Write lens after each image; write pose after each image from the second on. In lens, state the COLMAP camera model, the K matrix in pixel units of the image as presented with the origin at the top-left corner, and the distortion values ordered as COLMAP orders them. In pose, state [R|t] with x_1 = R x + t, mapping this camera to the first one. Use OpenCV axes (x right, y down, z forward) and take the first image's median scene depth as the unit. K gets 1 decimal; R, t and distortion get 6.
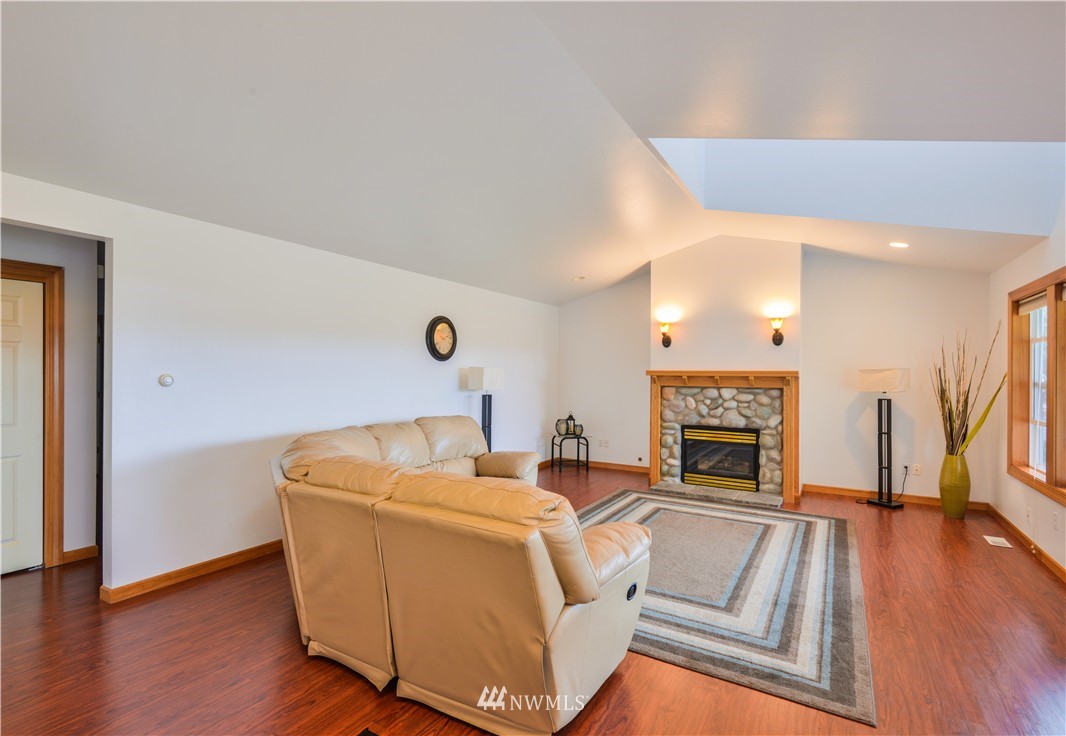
lens RADIAL K [[519.9, 0, 532.3], [0, 519.9, 369.5], [0, 0, 1]] dist [-0.002639, -0.000503]
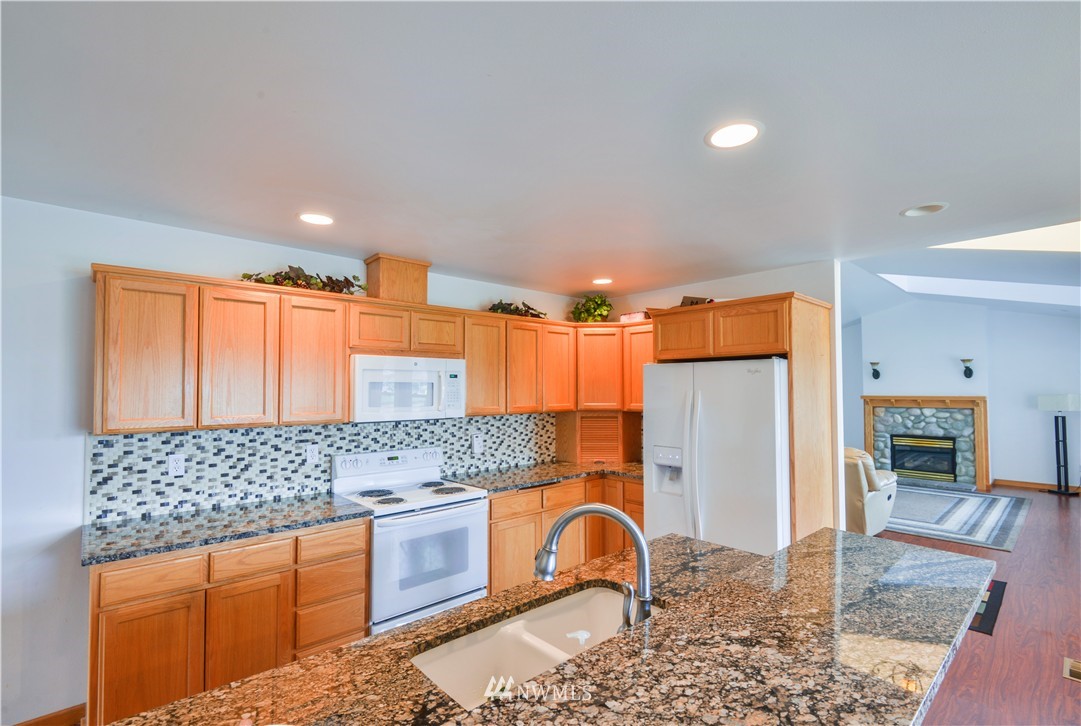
lens RADIAL K [[497.5, 0, 546.7], [0, 497.5, 372.0], [0, 0, 1]] dist [-0.019212, 0.000824]
pose [[0.958889, -0.018701, -0.283165, -0.244170], [0.009504, 0.999383, -0.033821, -0.027908], [0.283623, 0.029740, 0.958475, -0.591903]]
